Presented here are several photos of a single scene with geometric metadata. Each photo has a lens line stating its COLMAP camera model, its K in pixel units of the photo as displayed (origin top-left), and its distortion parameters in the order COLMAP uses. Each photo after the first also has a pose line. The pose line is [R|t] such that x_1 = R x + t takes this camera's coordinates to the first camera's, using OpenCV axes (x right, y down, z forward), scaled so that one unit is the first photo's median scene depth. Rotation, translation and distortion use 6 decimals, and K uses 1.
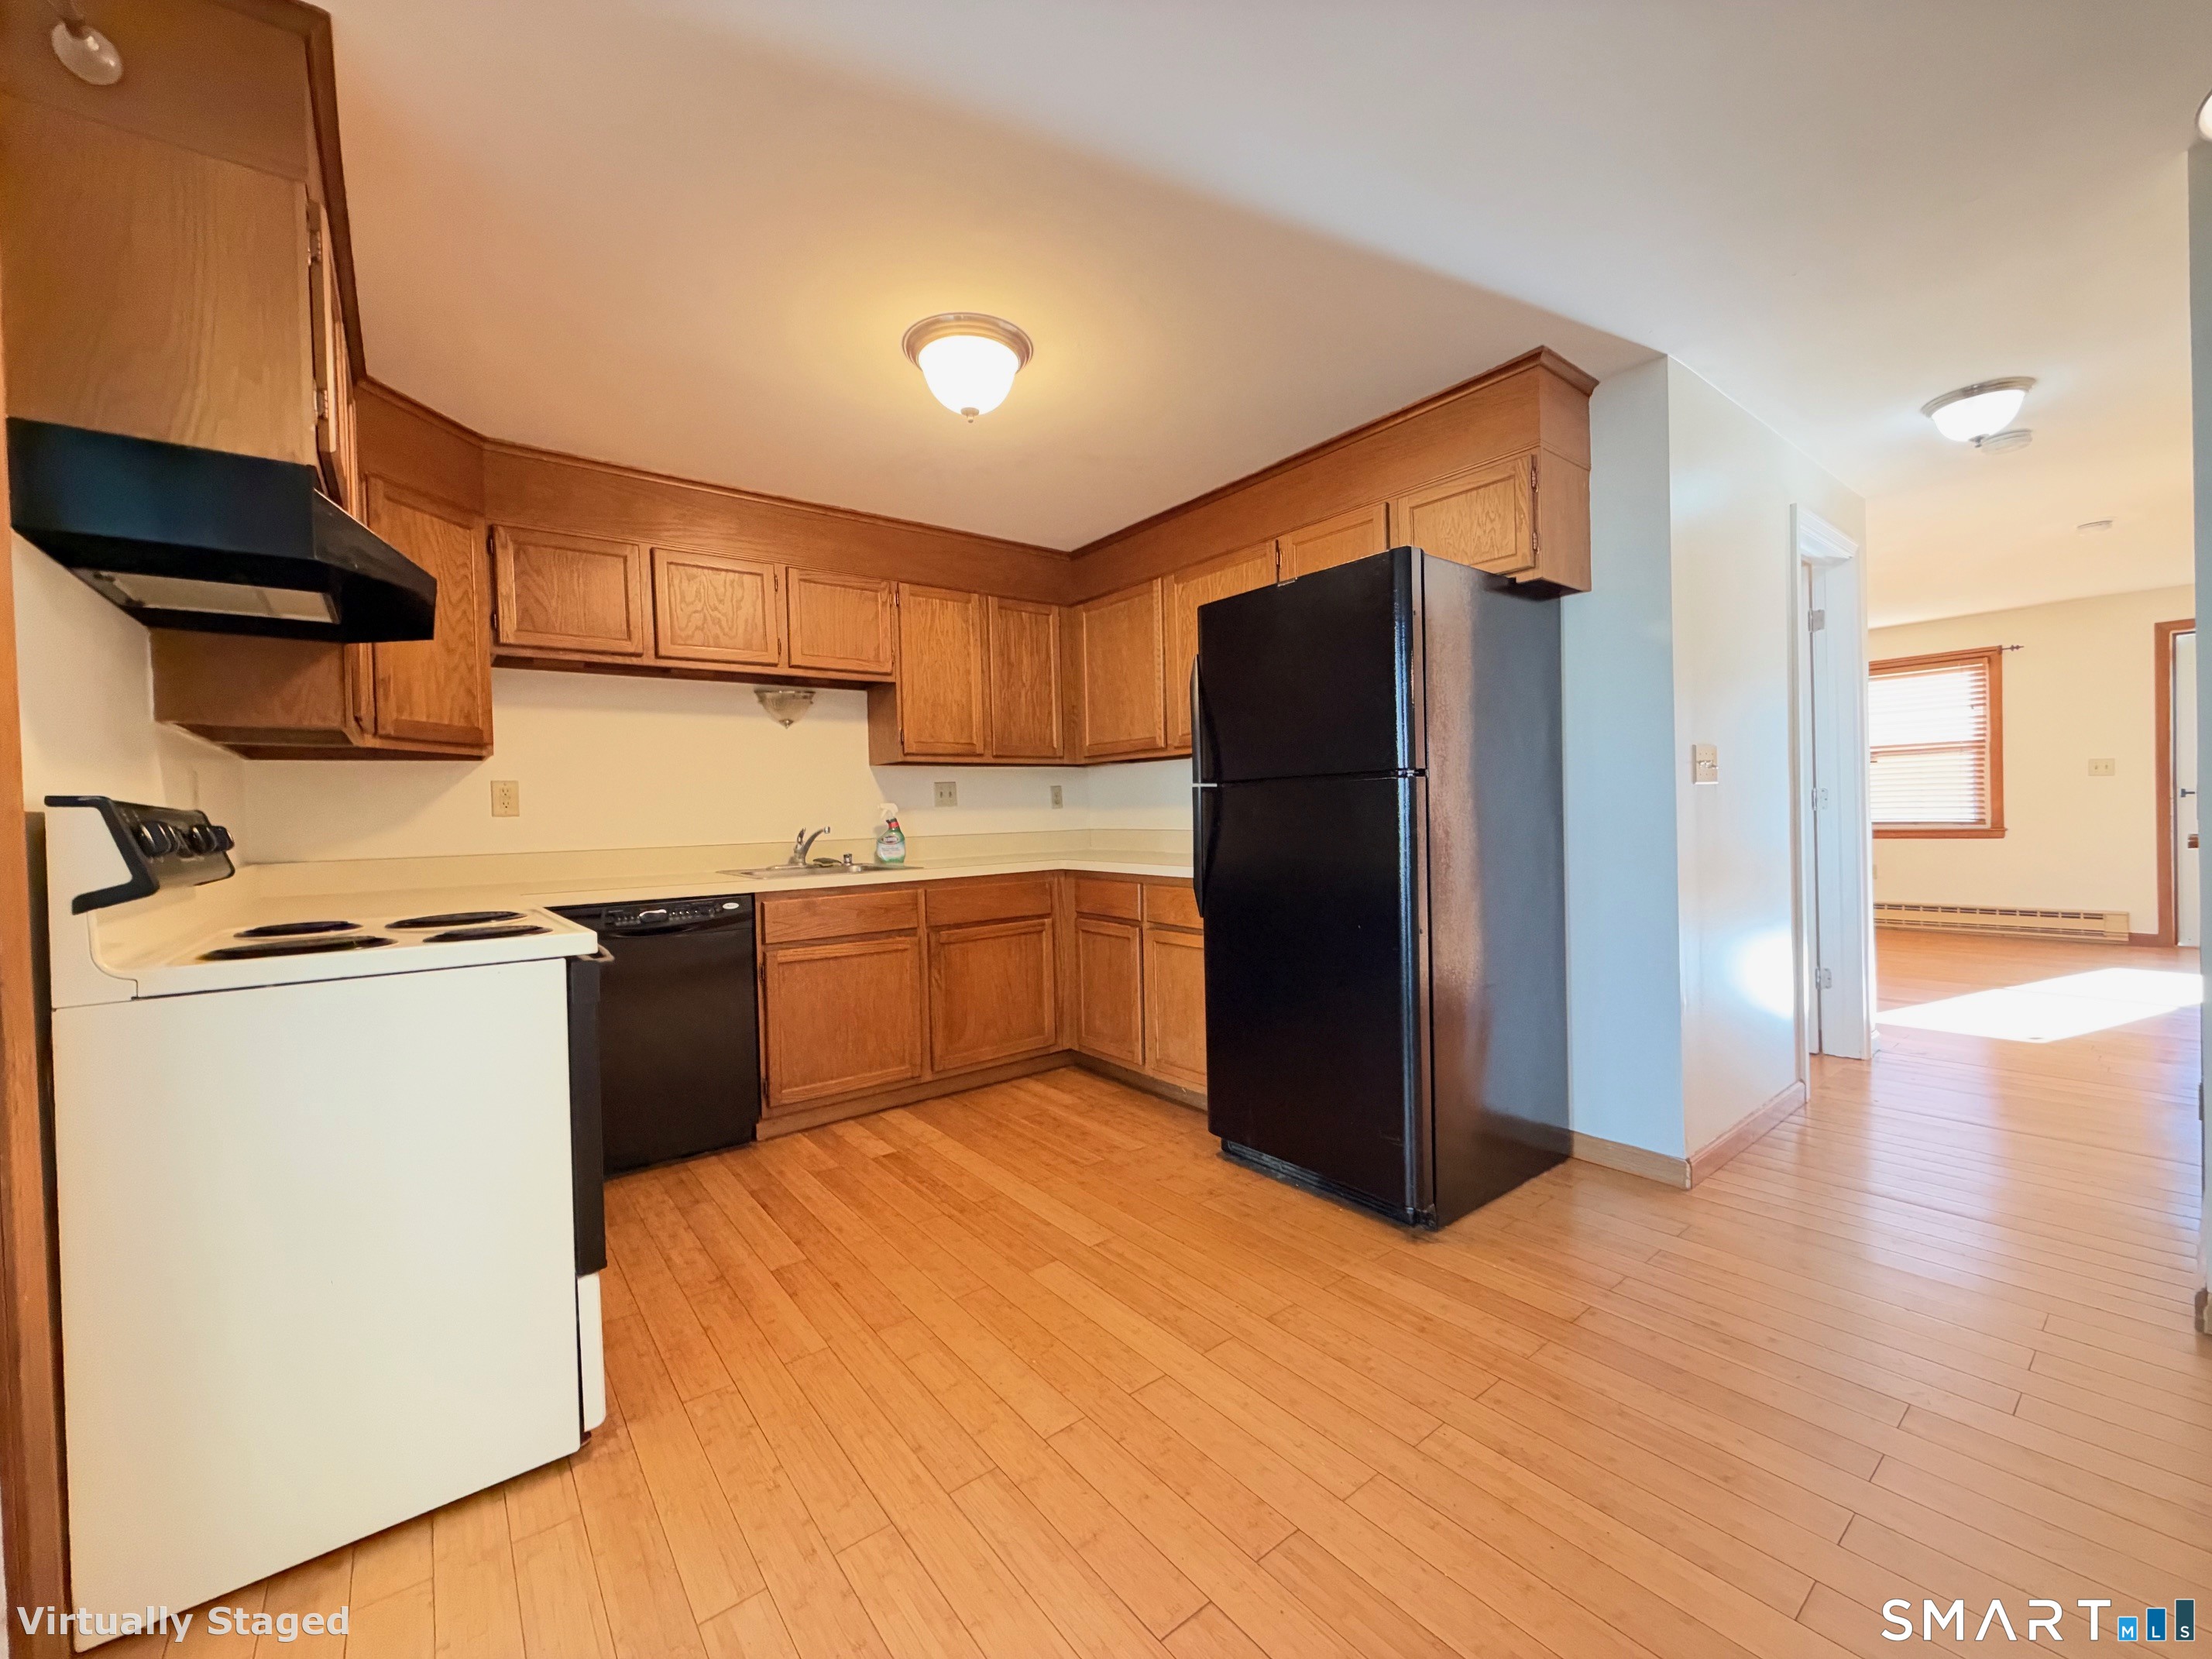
lens RADIAL K [[883.9, 0, 1098.2], [0, 883.9, 835.7], [0, 0, 1]] dist [-0.004703, -0.000375]
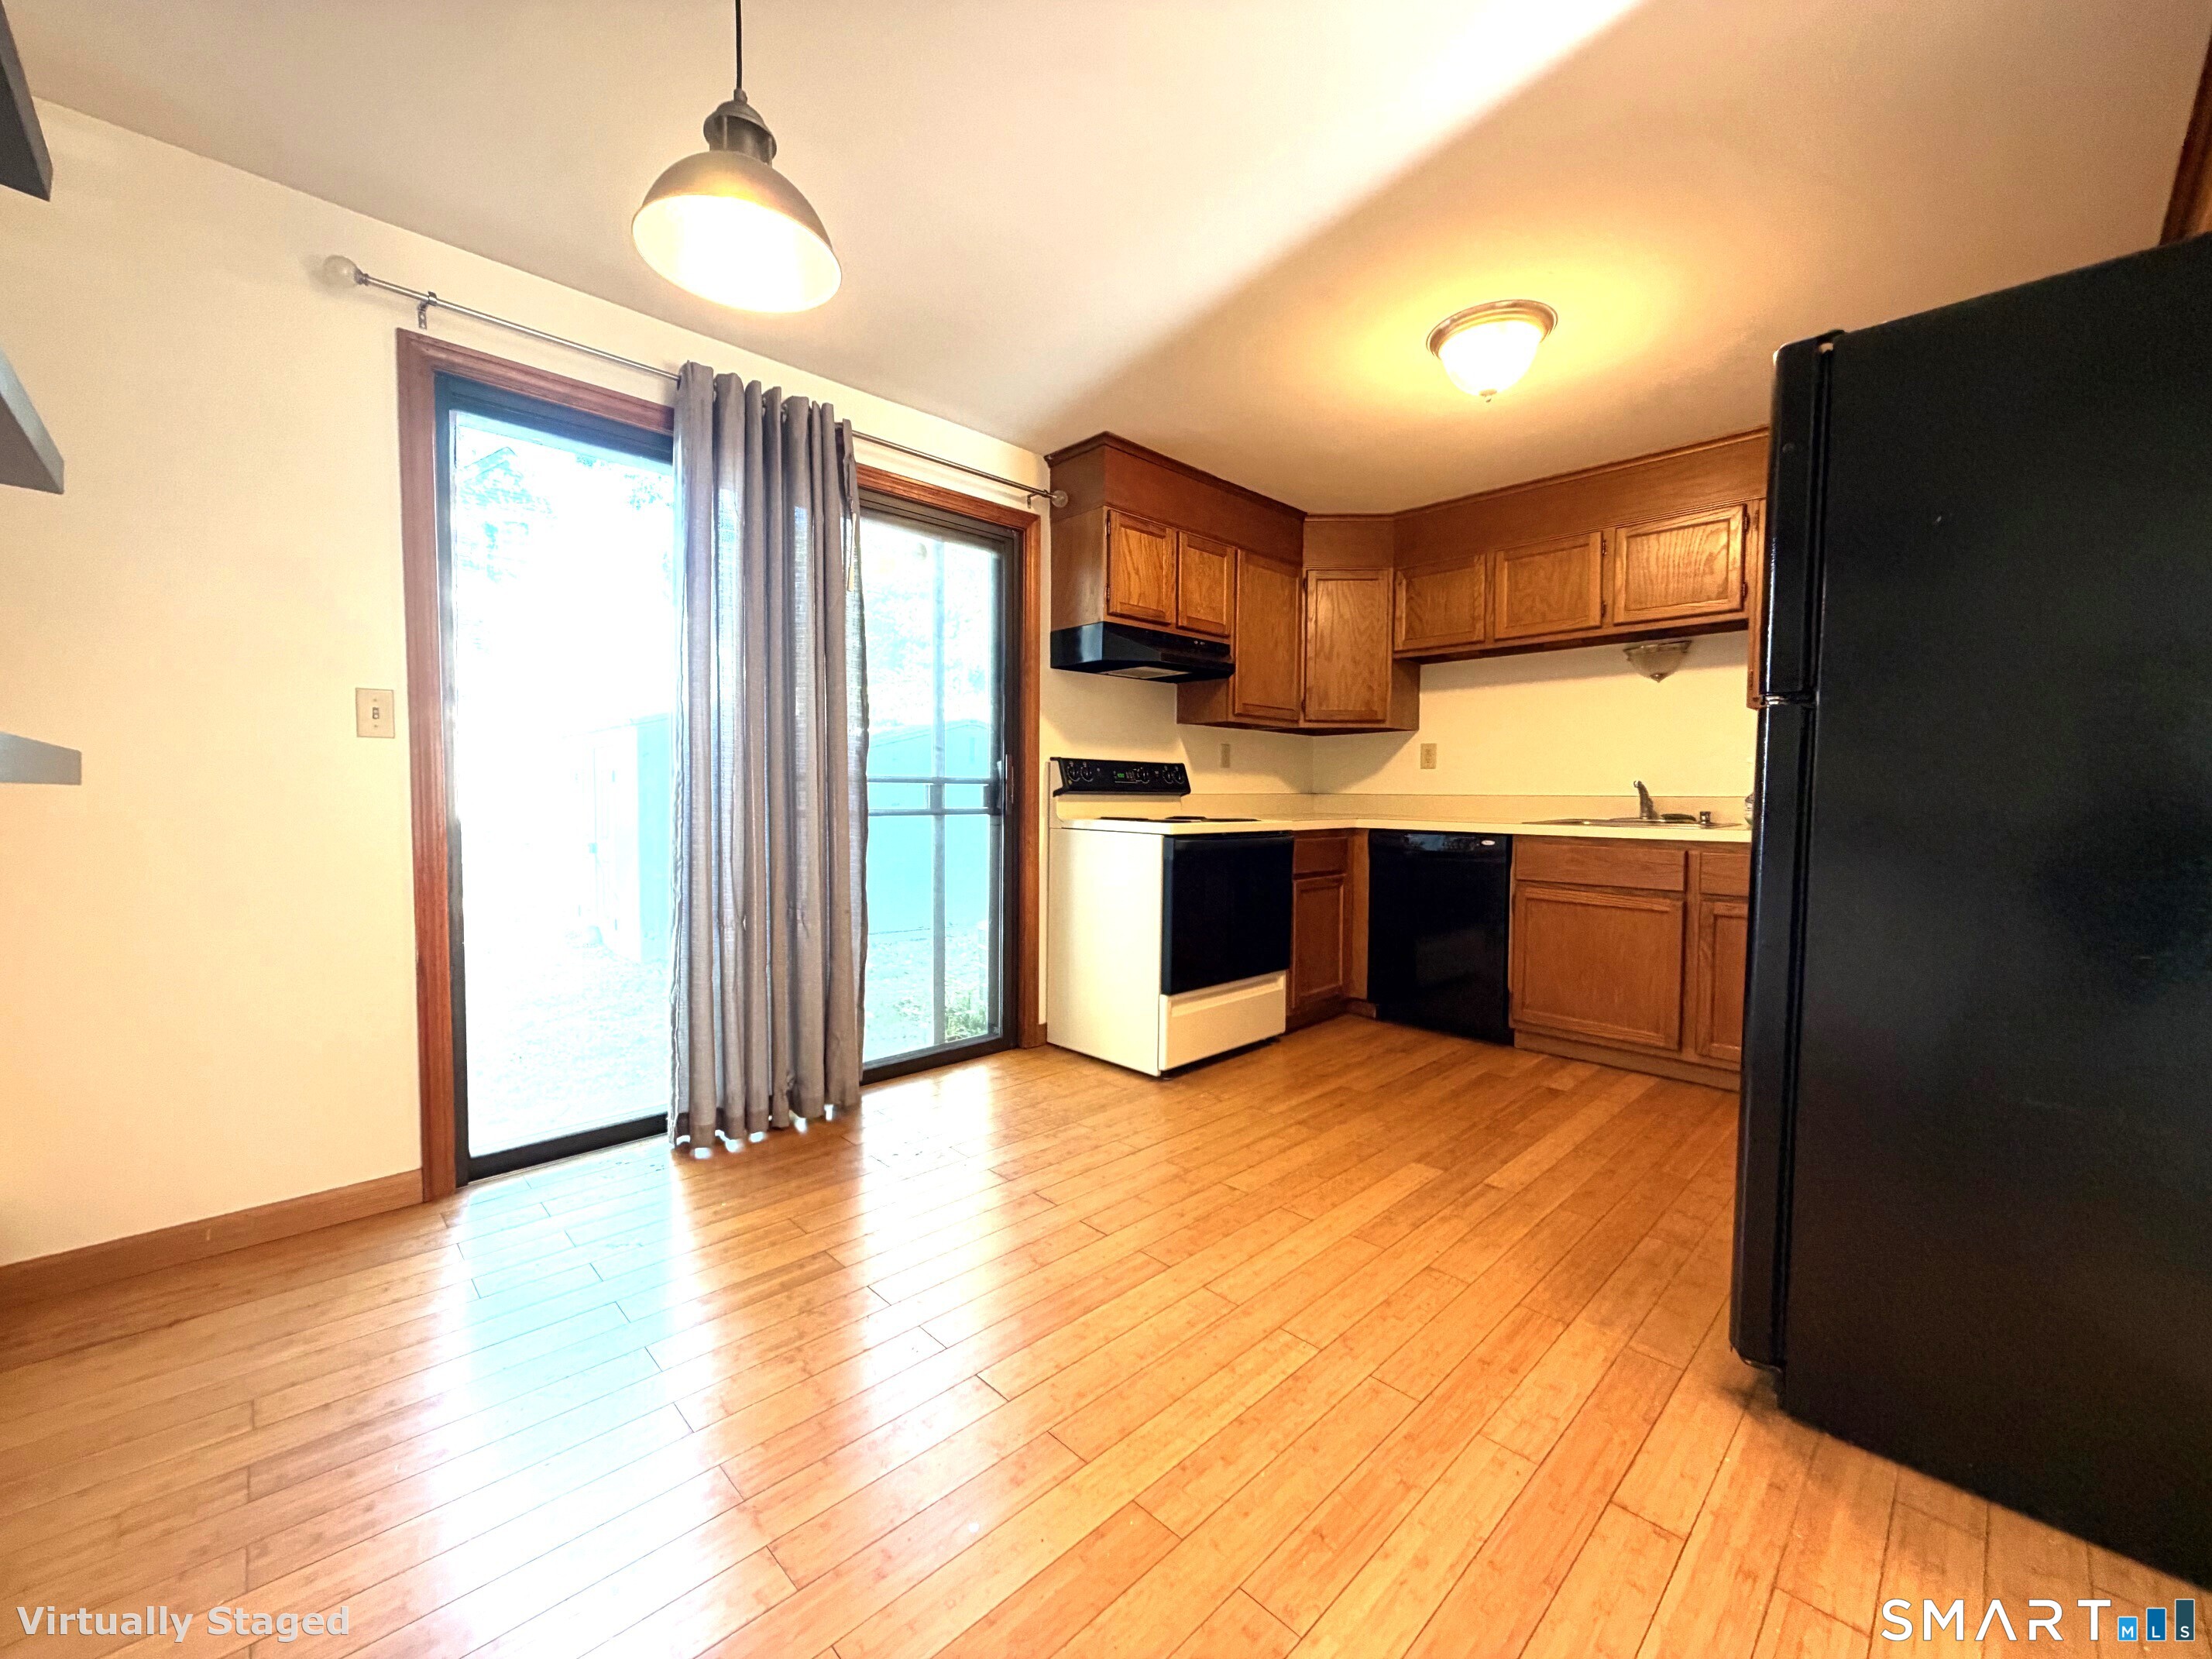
lens RADIAL K [[883.9, 0, 1093.9], [0, 883.9, 829.0], [0, 0, 1]] dist [-0.004703, -0.000375]
pose [[0.108578, 0.070196, -0.991606, 0.816171], [-0.032647, 0.997218, 0.067018, -0.003456], [0.993552, 0.025096, 0.110567, 0.365009]]
